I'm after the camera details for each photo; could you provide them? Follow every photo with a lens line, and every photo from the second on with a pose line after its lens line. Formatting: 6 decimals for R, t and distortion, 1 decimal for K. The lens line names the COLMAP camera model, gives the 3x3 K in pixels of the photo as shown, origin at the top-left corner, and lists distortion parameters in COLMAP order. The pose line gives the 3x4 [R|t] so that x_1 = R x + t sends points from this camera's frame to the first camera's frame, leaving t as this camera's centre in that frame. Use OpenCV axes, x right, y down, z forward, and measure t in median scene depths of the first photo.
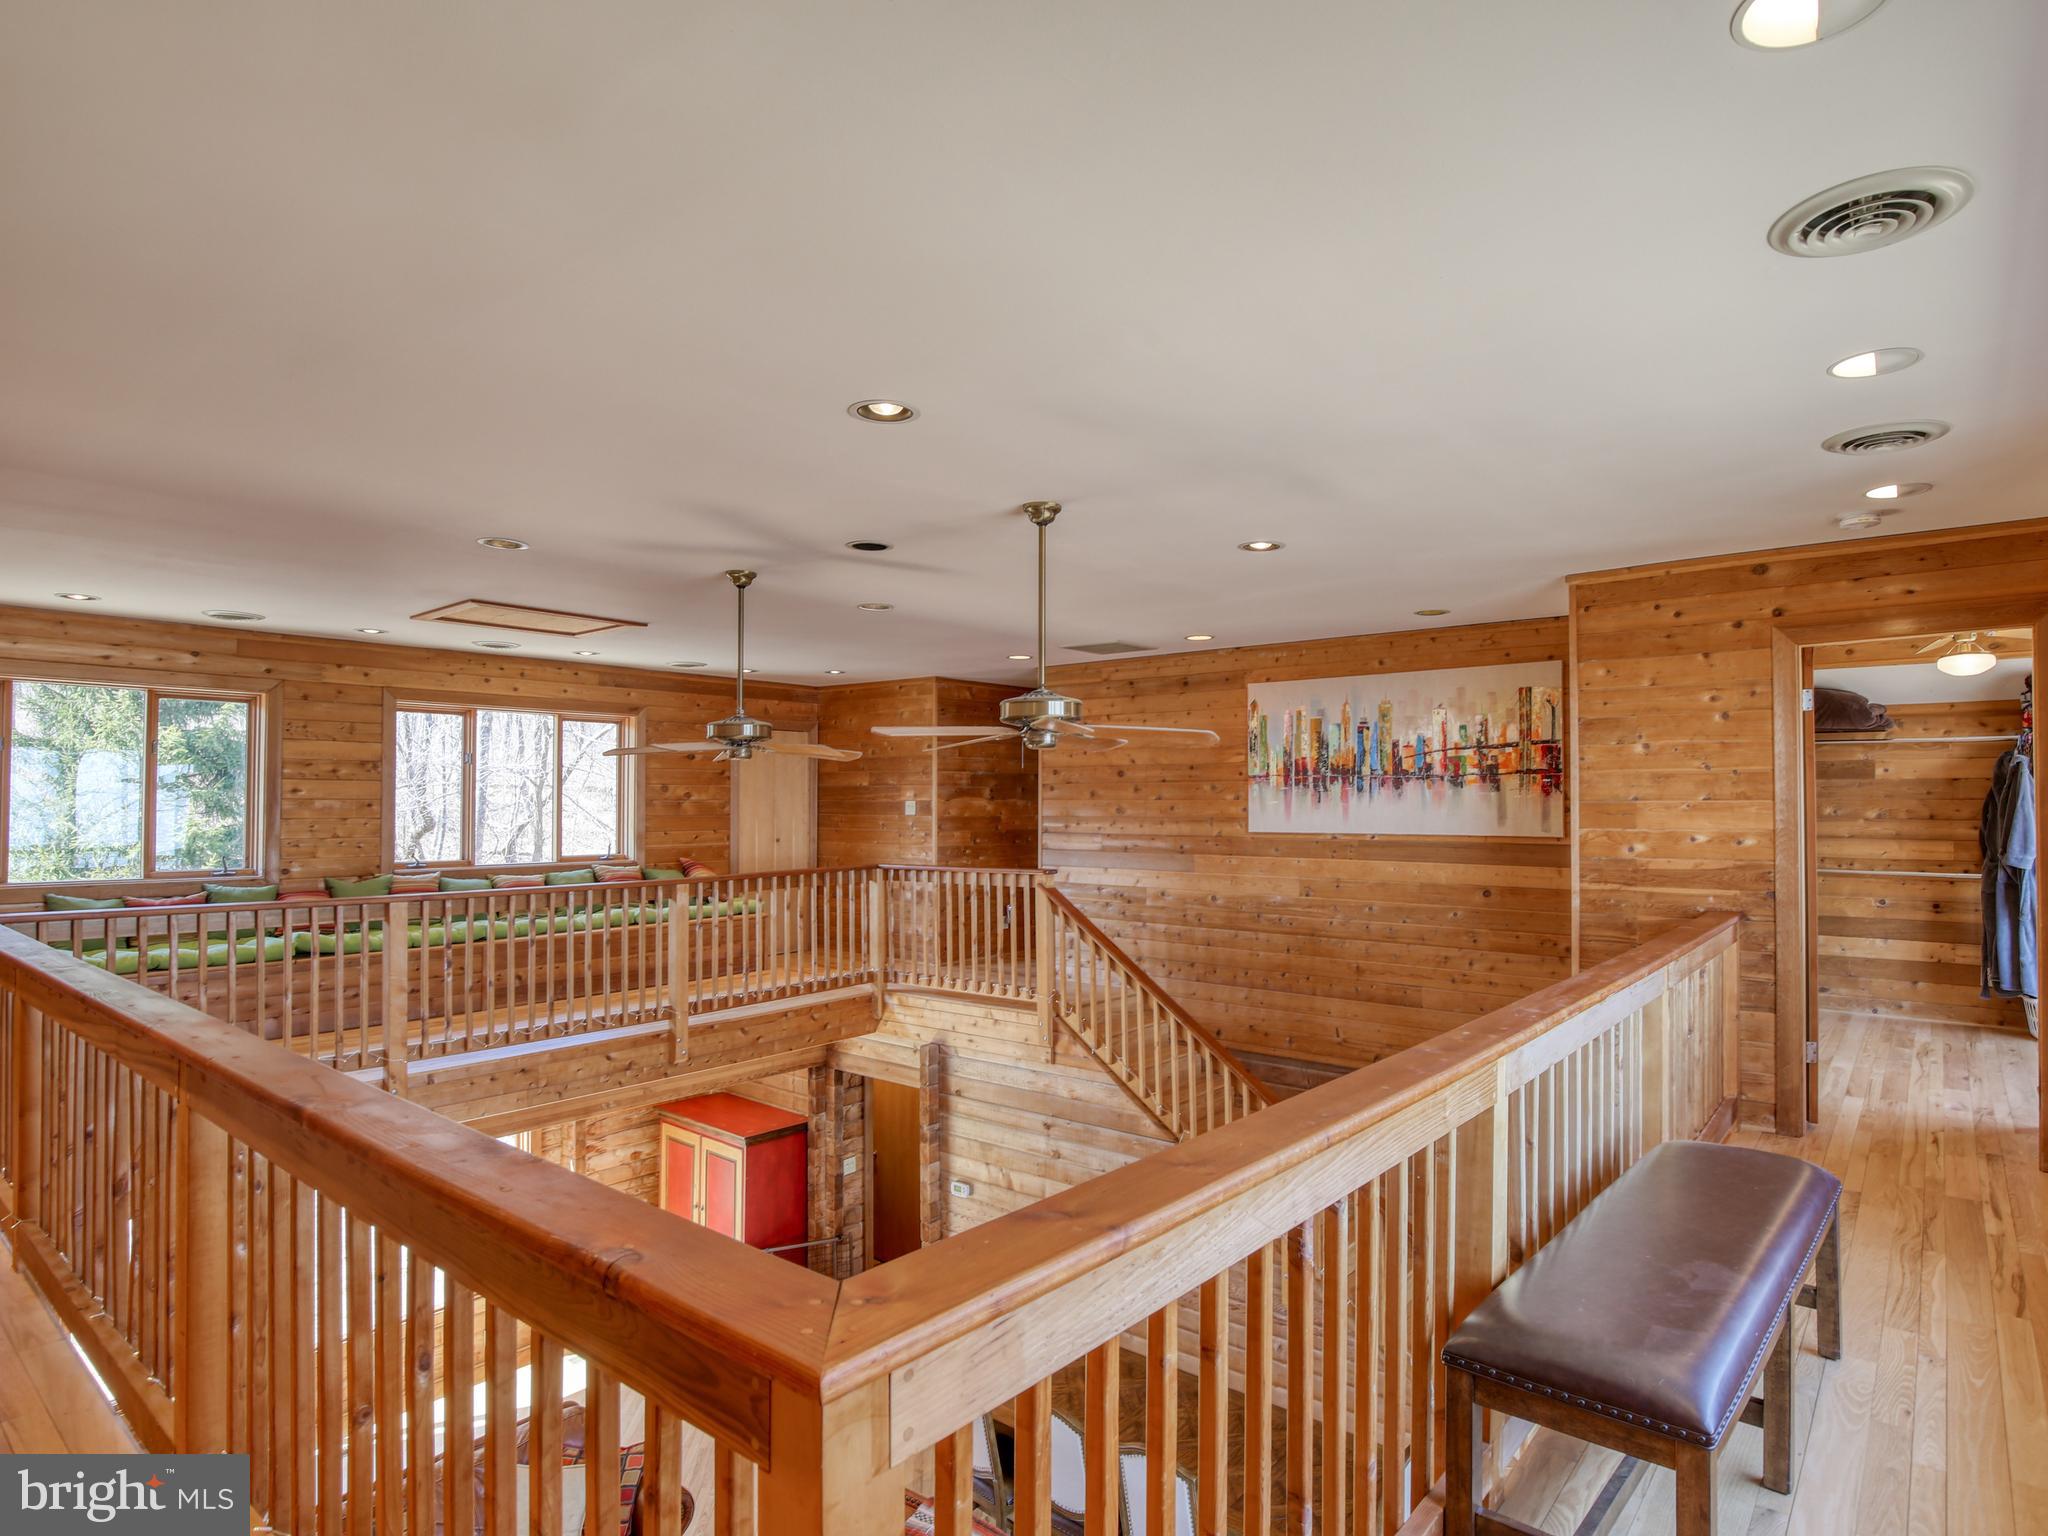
lens RADIAL K [[1108.4, 0, 1038.0], [0, 1108.4, 777.0], [0, 0, 1]] dist [-0.038159, 0.000110]
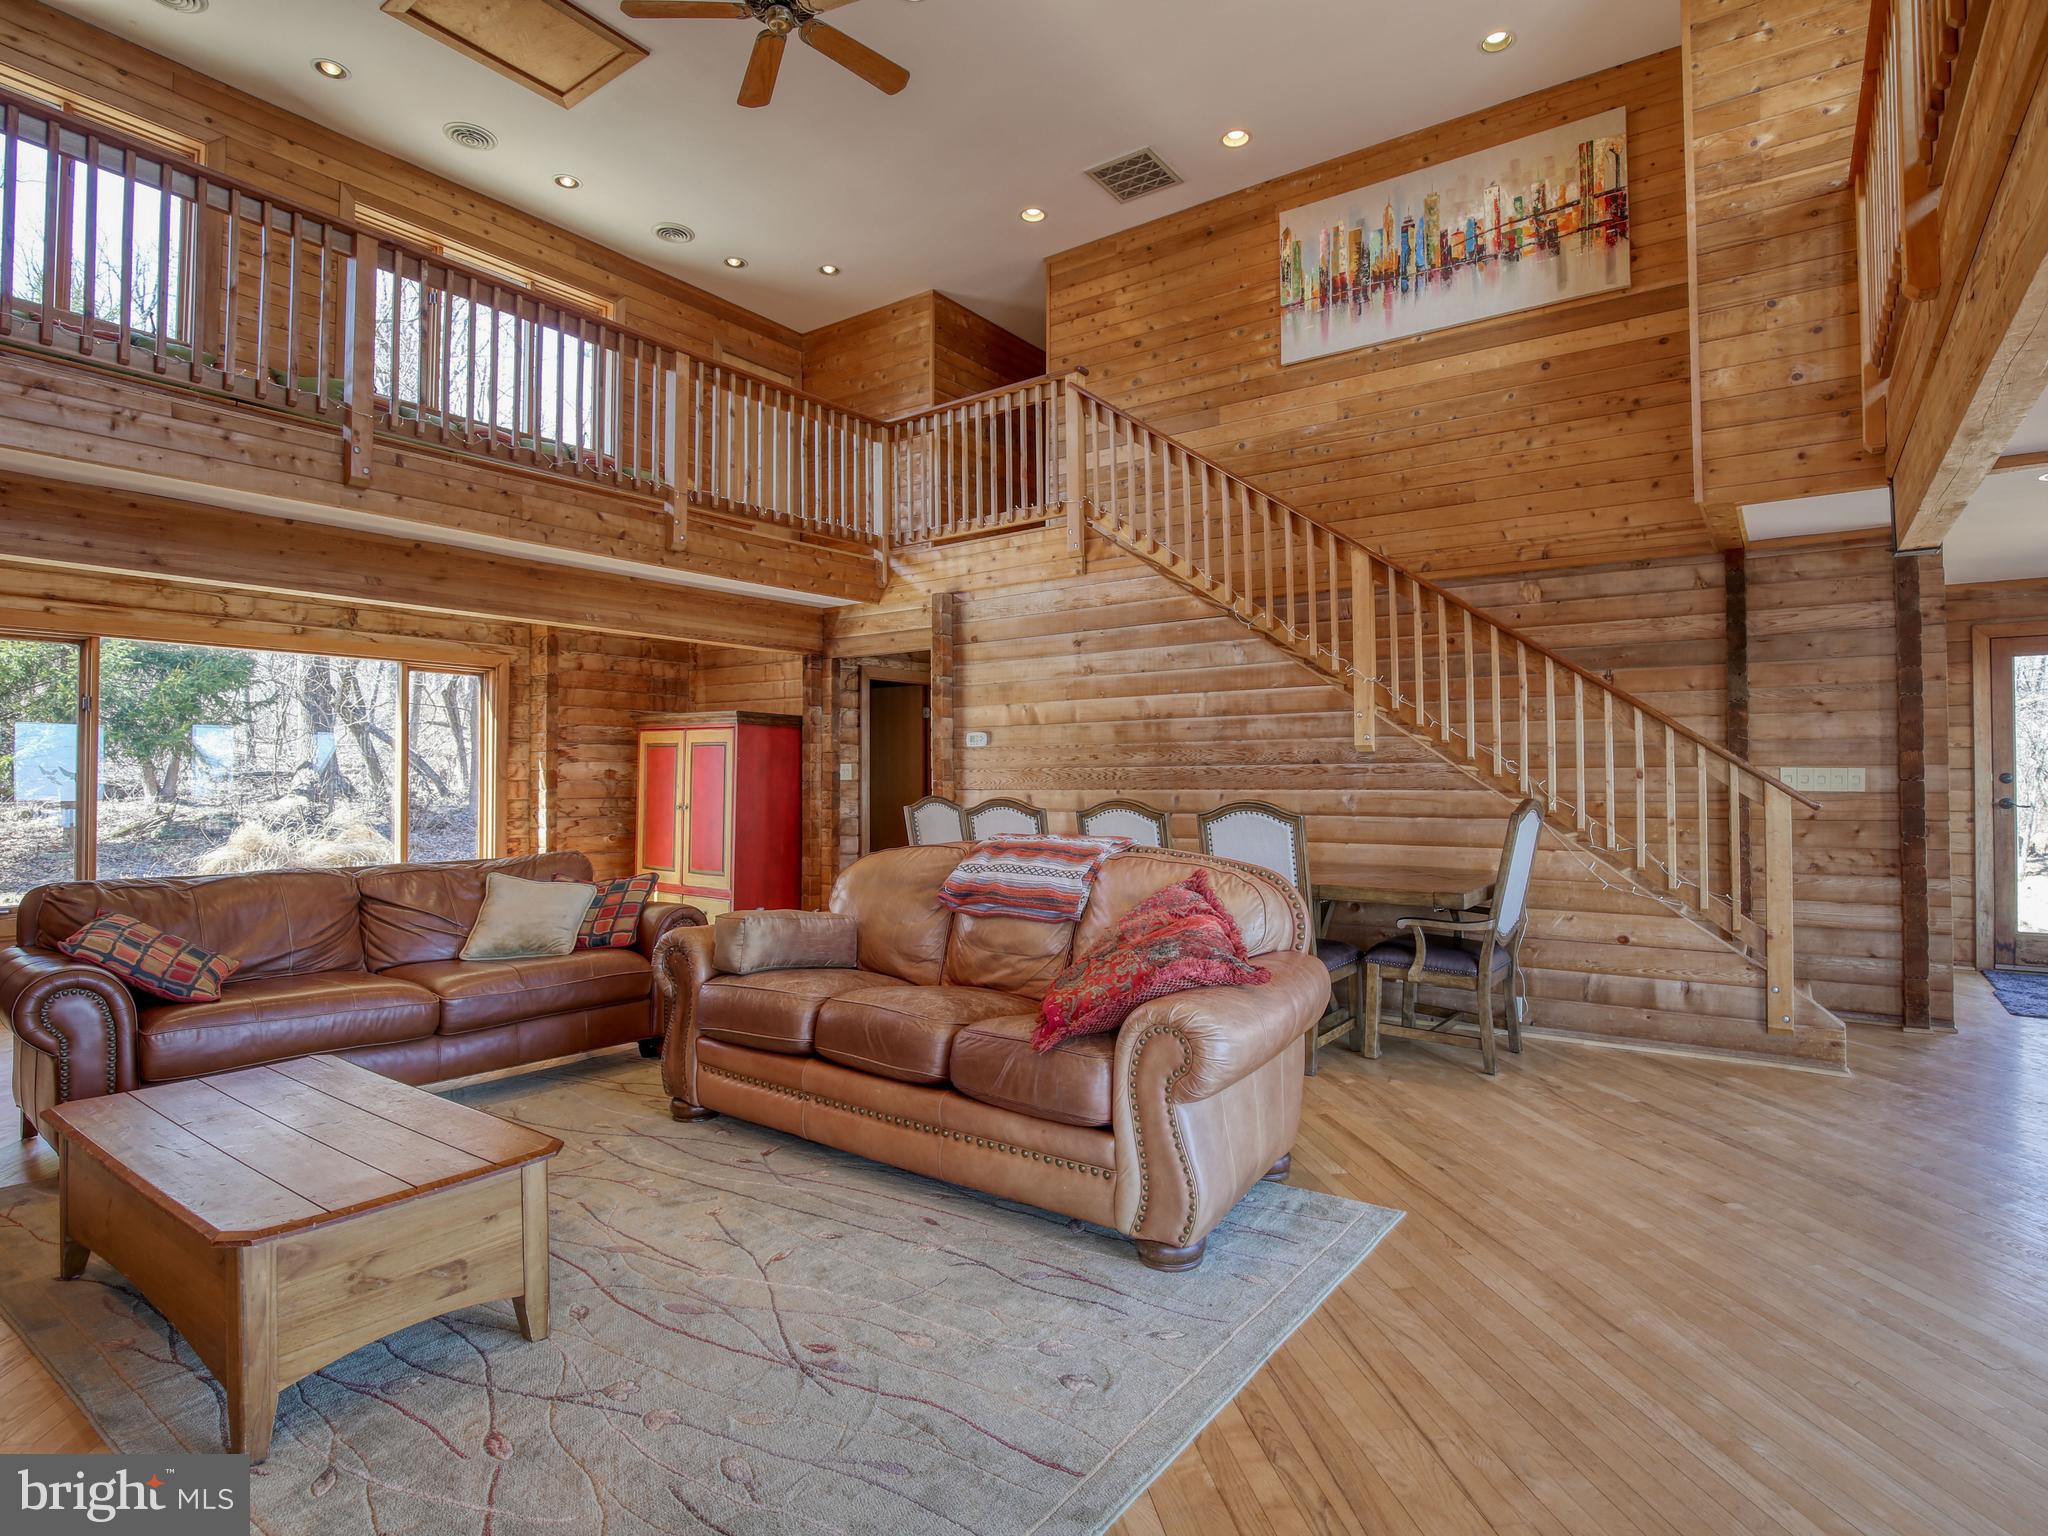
lens RADIAL K [[1055.1, 0, 1030.9], [0, 1055.1, 760.7], [0, 0, 1]] dist [-0.045587, 0.010232]
pose [[0.997697, 0.002232, 0.067795, -0.093760], [-0.002700, 0.999973, 0.006809, 0.422476], [-0.067778, -0.006976, 0.997676, 0.123289]]
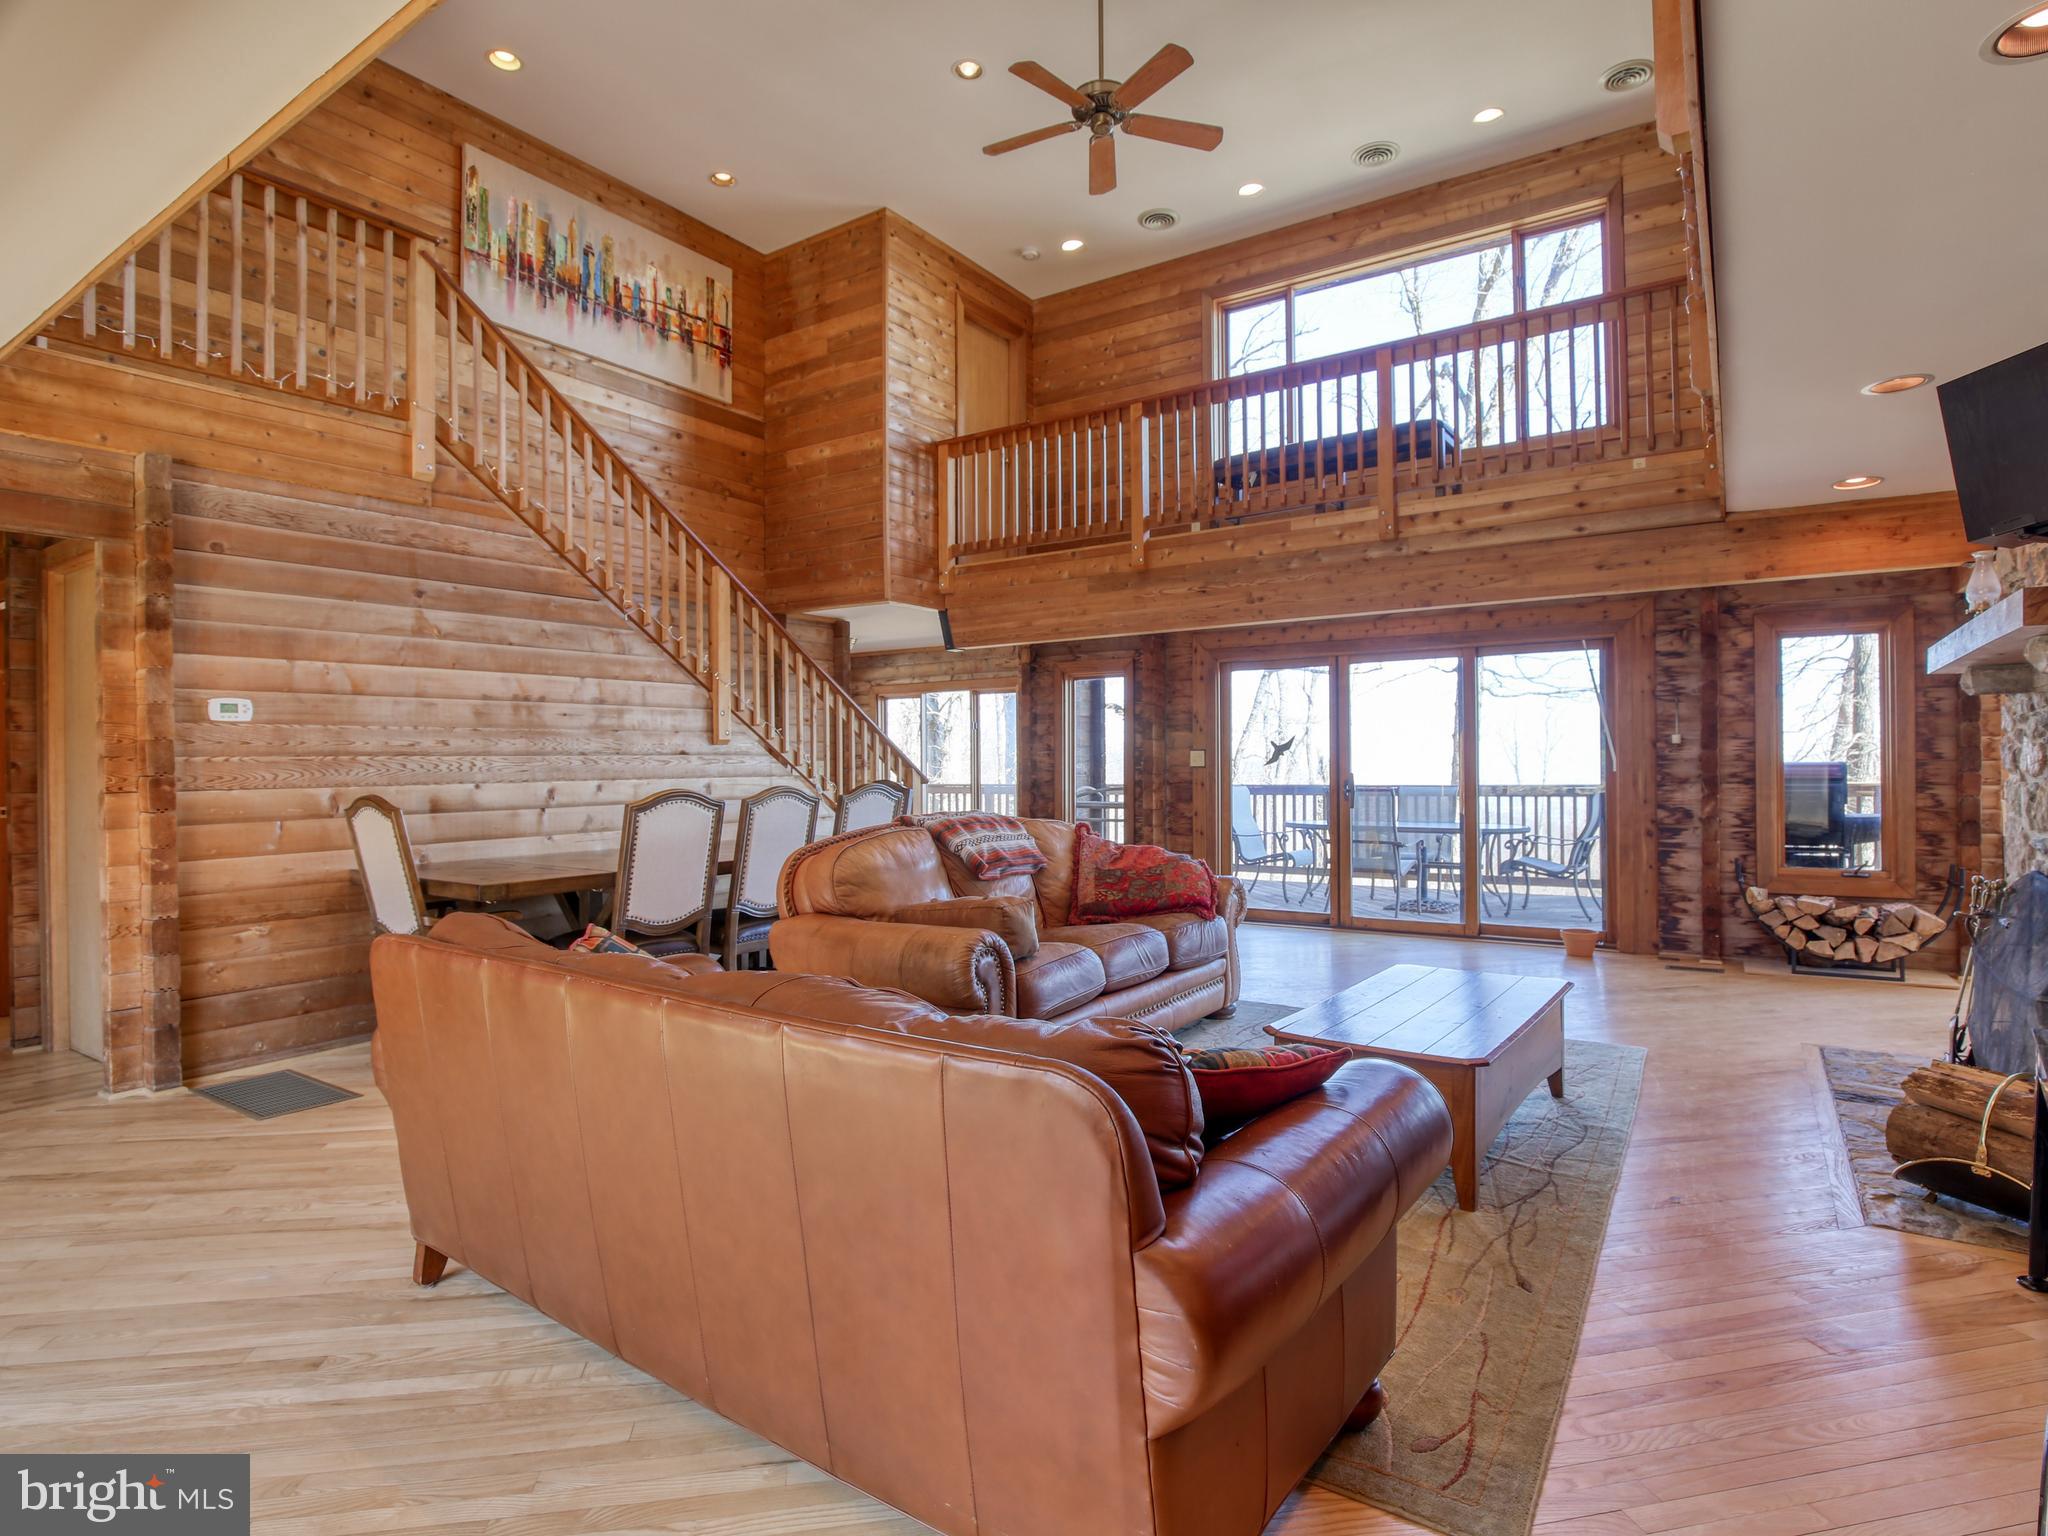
lens RADIAL K [[1055.1, 0, 1030.9], [0, 1055.1, 760.7], [0, 0, 1]] dist [-0.045587, 0.010232]
pose [[-0.101508, 0.002143, 0.994832, -0.718562], [-0.016173, 0.999862, -0.003804, 0.433712], [-0.994703, -0.016476, -0.101460, 0.696339]]
